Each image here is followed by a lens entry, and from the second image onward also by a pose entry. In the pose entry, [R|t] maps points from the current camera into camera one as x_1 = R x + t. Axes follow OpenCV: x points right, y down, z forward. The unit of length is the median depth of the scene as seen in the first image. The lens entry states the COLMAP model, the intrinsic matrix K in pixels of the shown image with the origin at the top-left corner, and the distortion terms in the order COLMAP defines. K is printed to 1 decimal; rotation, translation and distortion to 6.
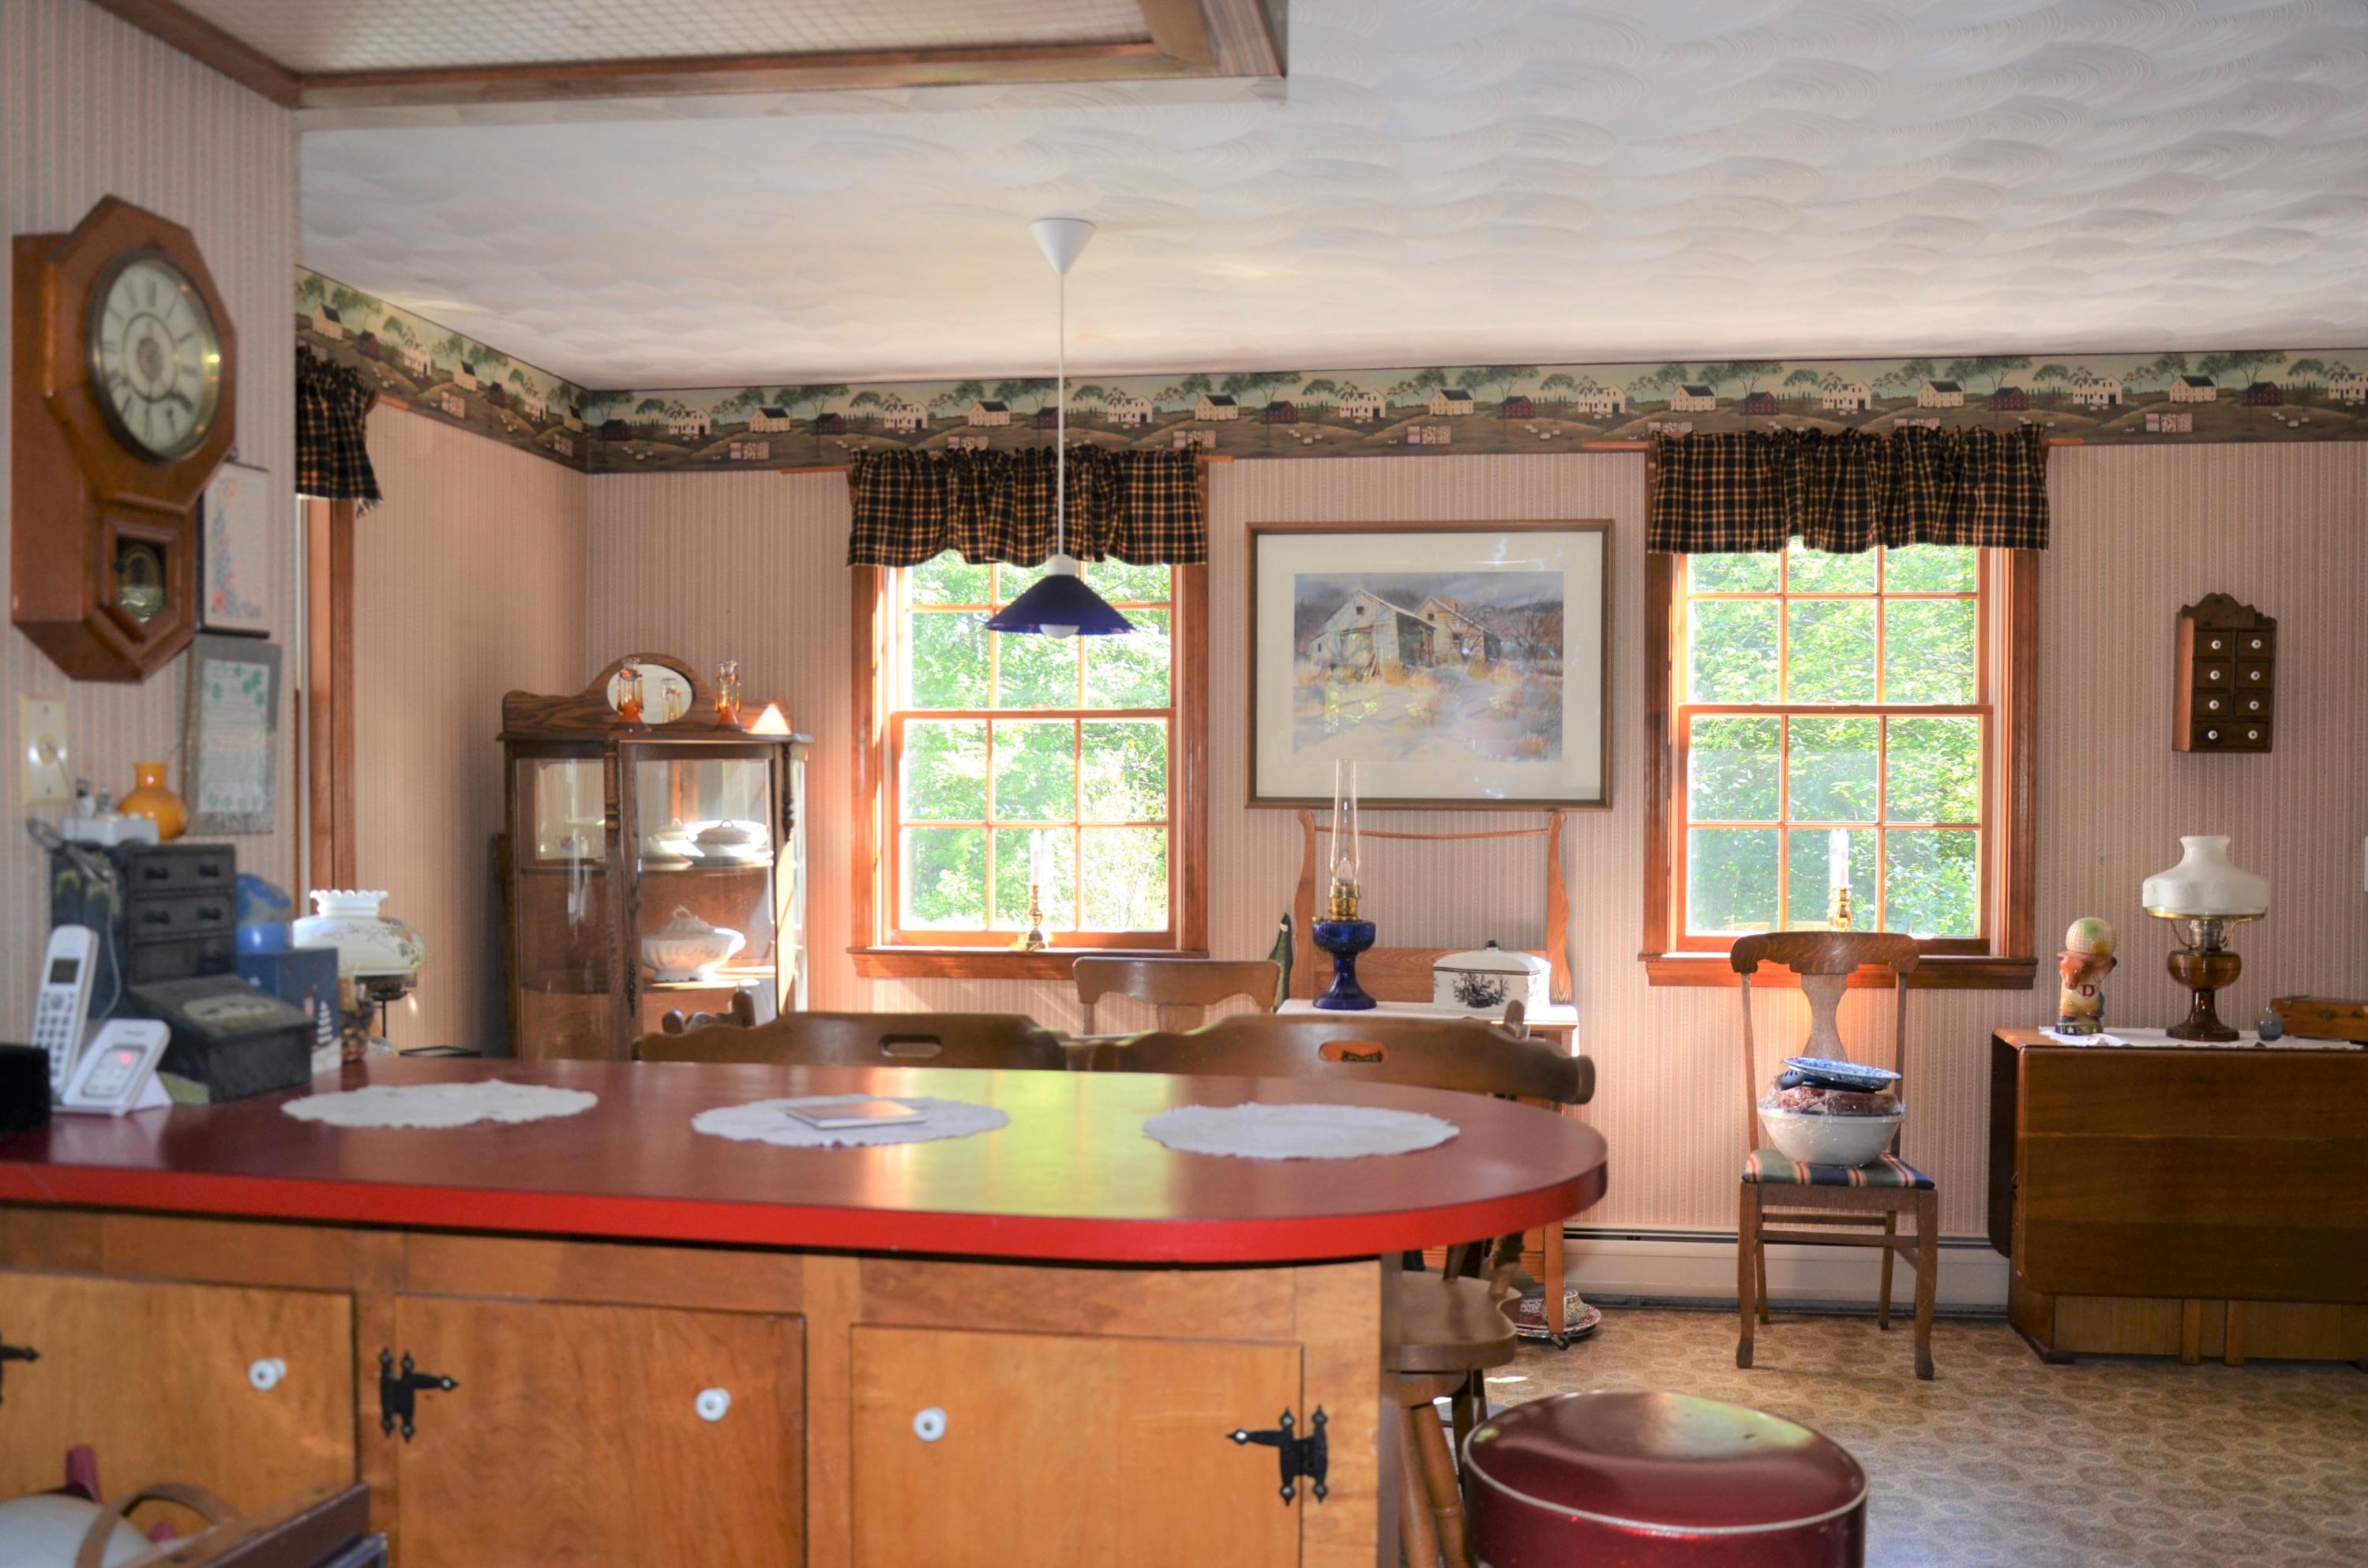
lens RADIAL K [[2232.5, 0, 1180.8], [0, 2232.5, 795.4], [0, 0, 1]] dist [-0.002378, 0.000000]
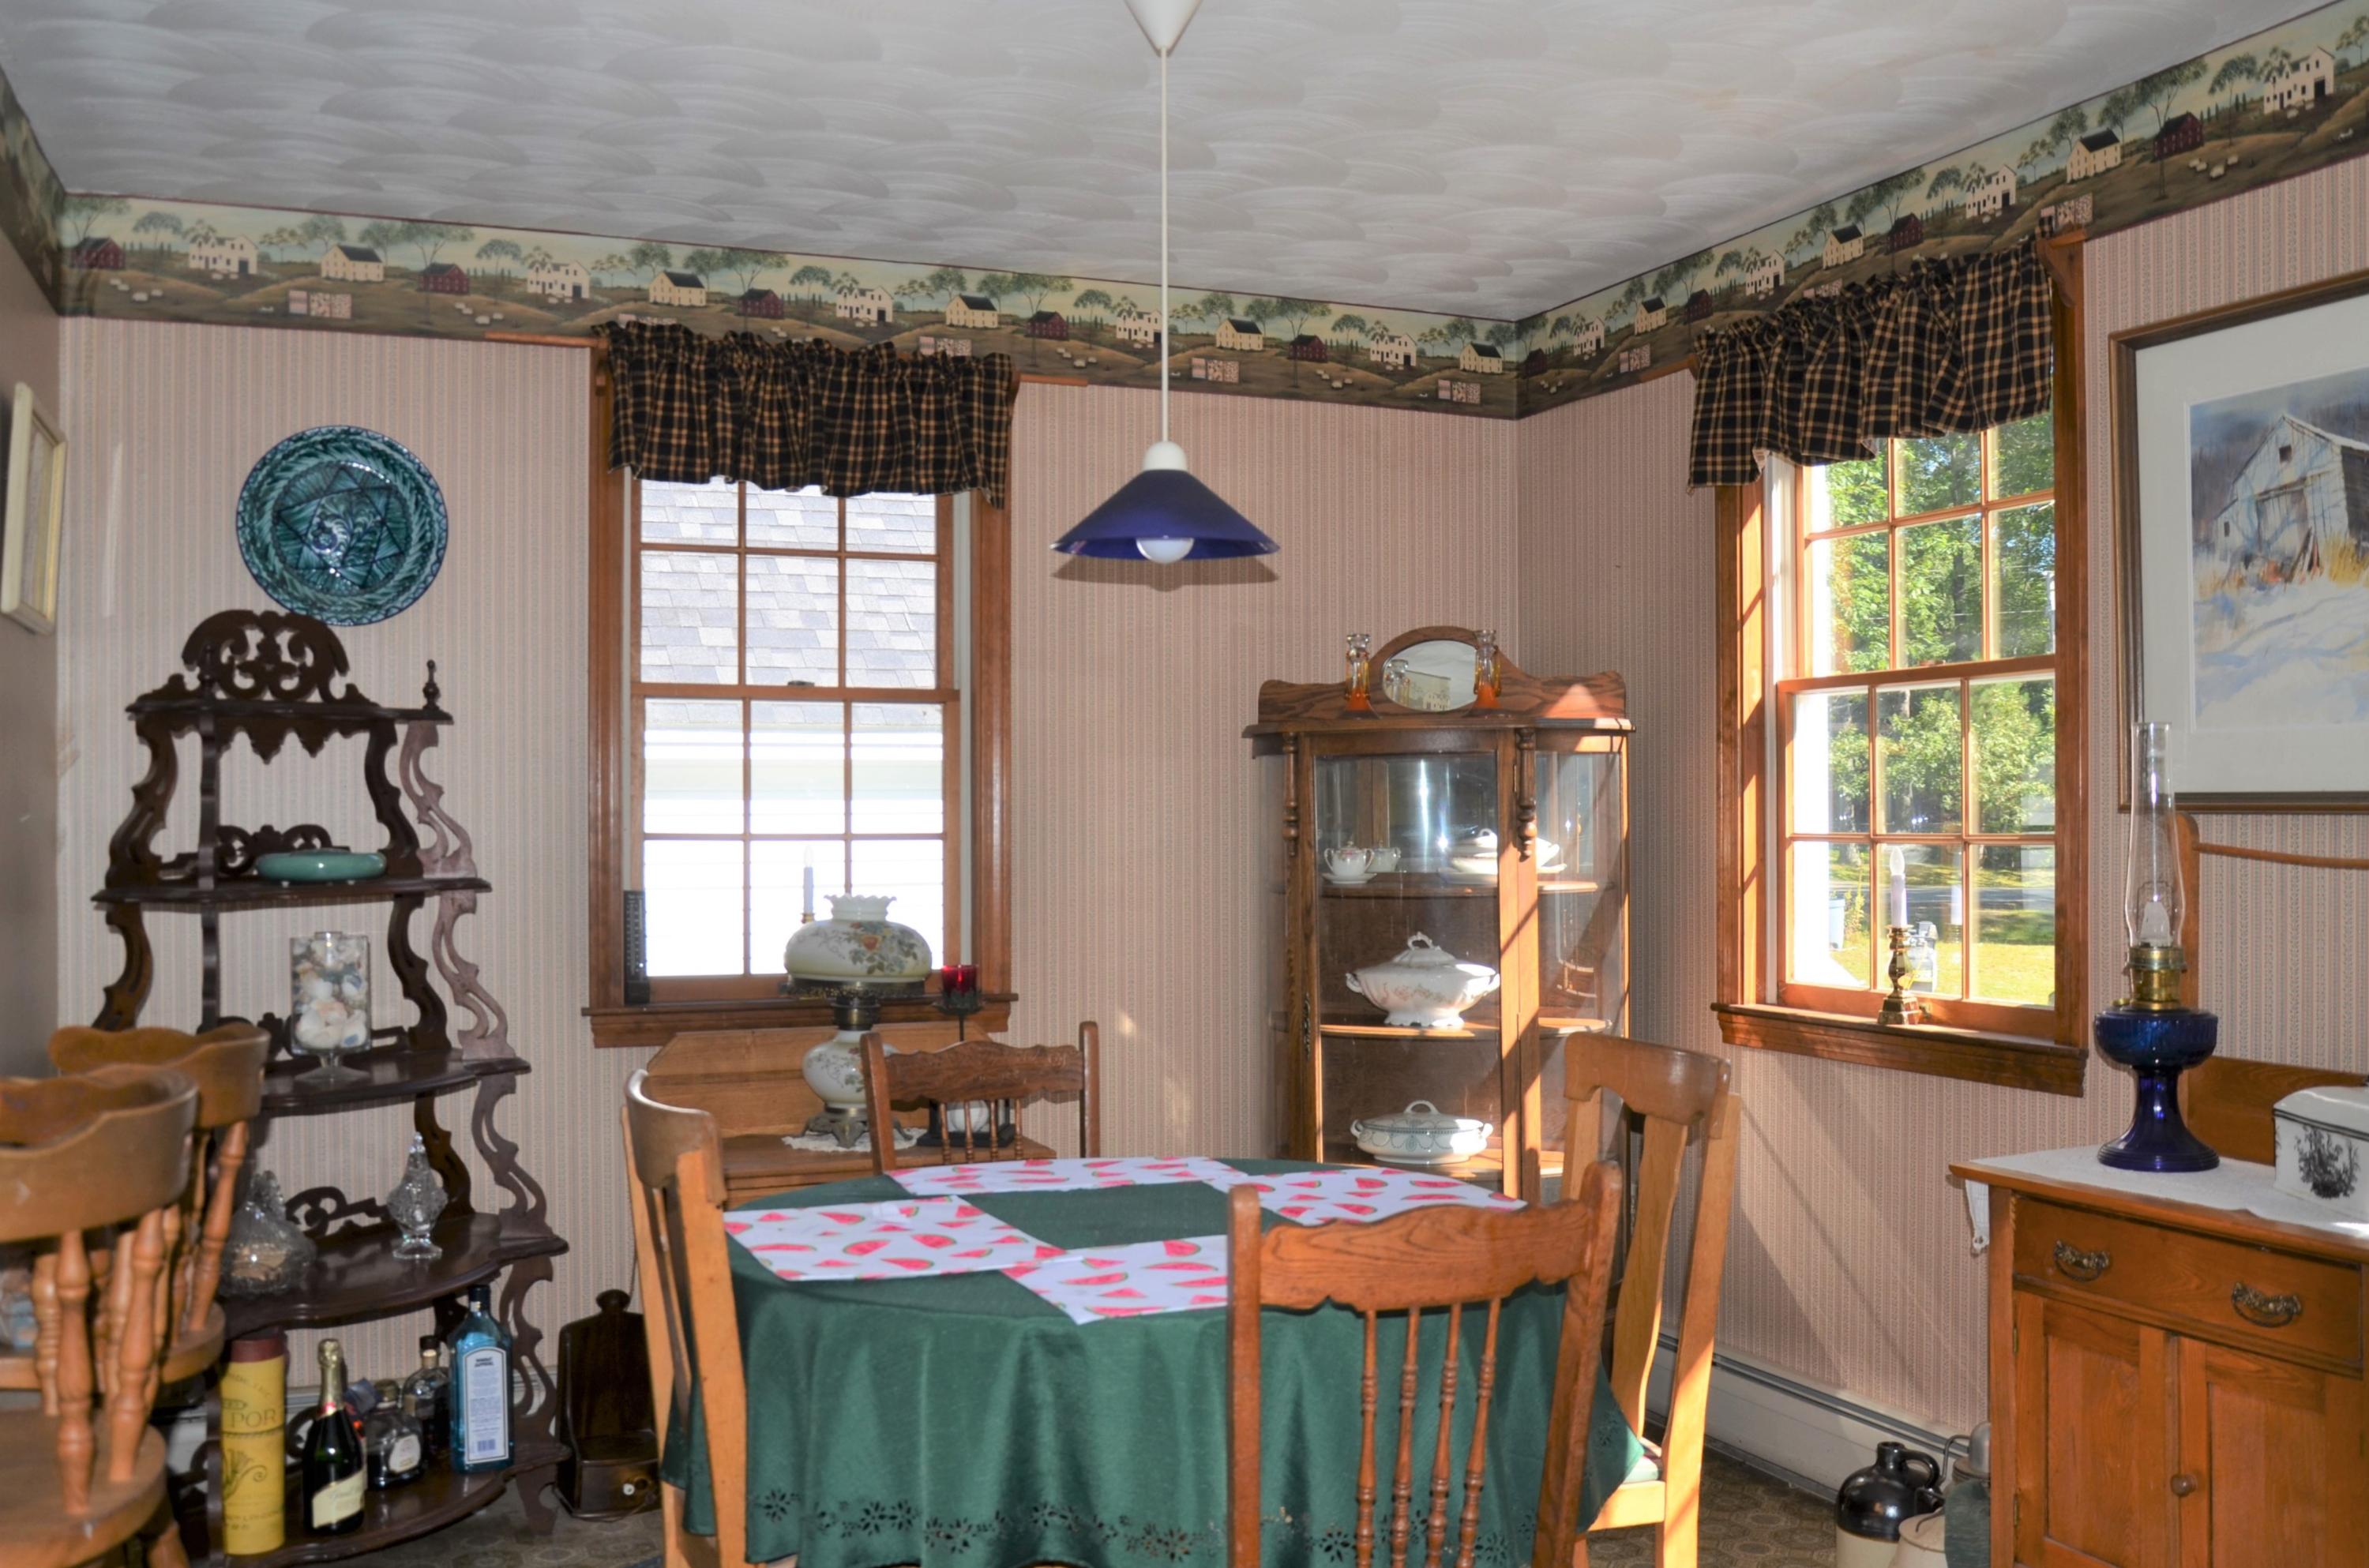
lens RADIAL K [[2233.4, 0, 1183.2], [0, 2233.4, 782.0], [0, 0, 1]] dist [-0.002378, 0.000000]
pose [[0.514219, -0.015327, -0.857522, 0.410950], [0.003121, 0.999867, -0.016000, 0.006642], [0.857653, 0.005551, 0.514199, 0.478081]]
